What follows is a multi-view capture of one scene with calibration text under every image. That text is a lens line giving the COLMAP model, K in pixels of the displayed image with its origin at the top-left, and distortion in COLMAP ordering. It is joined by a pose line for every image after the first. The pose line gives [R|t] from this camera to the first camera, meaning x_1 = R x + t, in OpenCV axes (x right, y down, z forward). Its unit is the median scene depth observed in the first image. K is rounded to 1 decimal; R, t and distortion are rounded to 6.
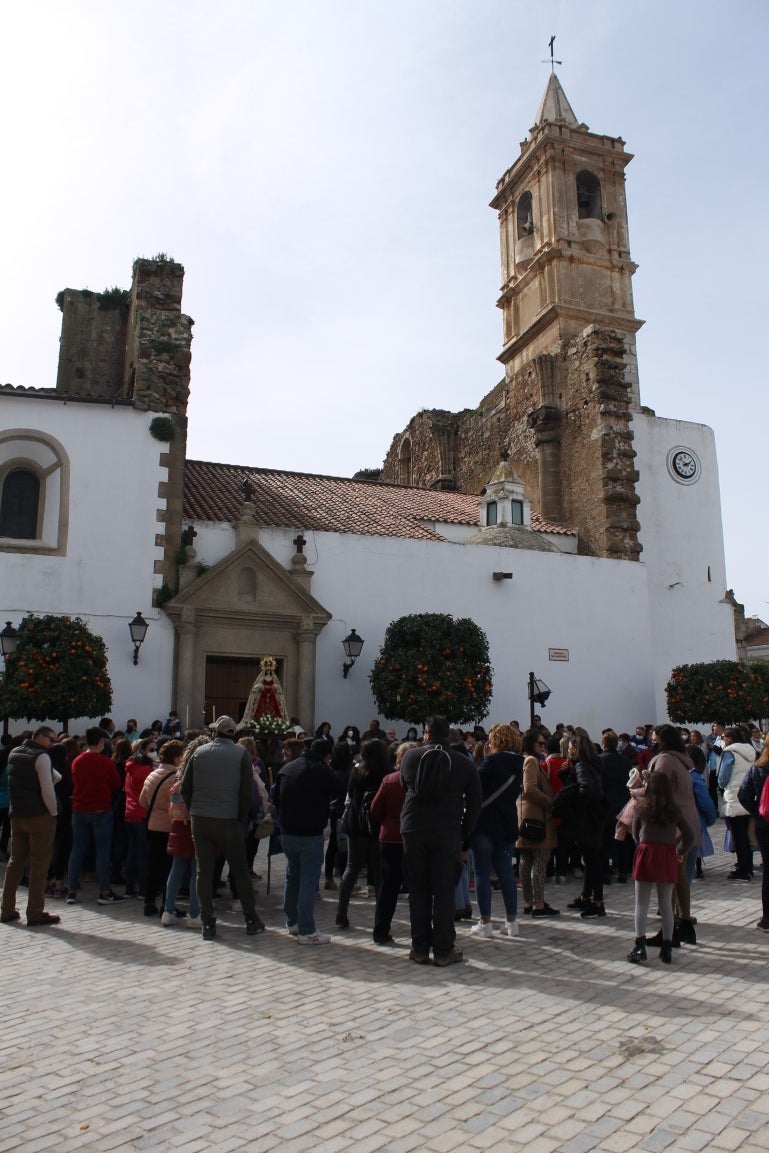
lens RADIAL K [[987.2, 0, 384.5], [0, 987.2, 576.5], [0, 0, 1]] dist [-0.162148, 0.201509]
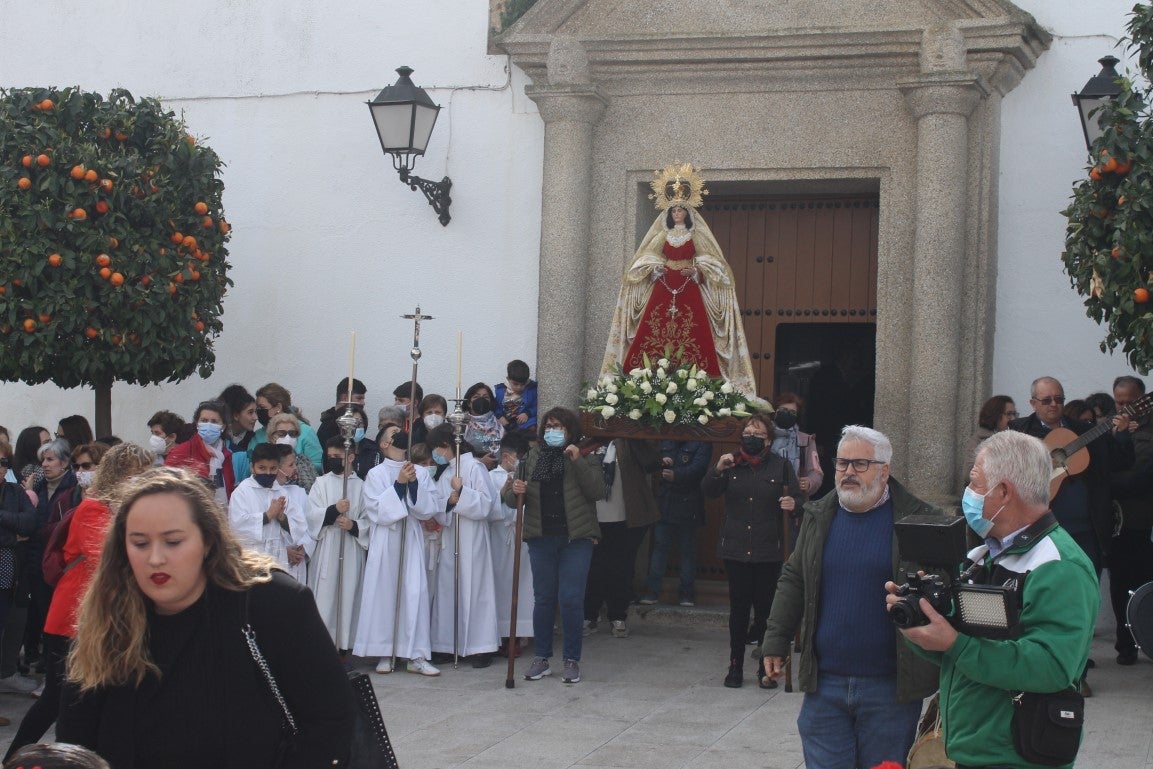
lens RADIAL K [[1952.4, 0, 576.5], [0, 1952.4, 384.5], [0, 0, 1]] dist [-0.013677, 0.044677]
pose [[0.769768, -0.006847, -0.638287, 0.203237], [0.092743, 0.990532, 0.101221, 0.074051], [0.631550, -0.137113, 0.763115, 0.455696]]
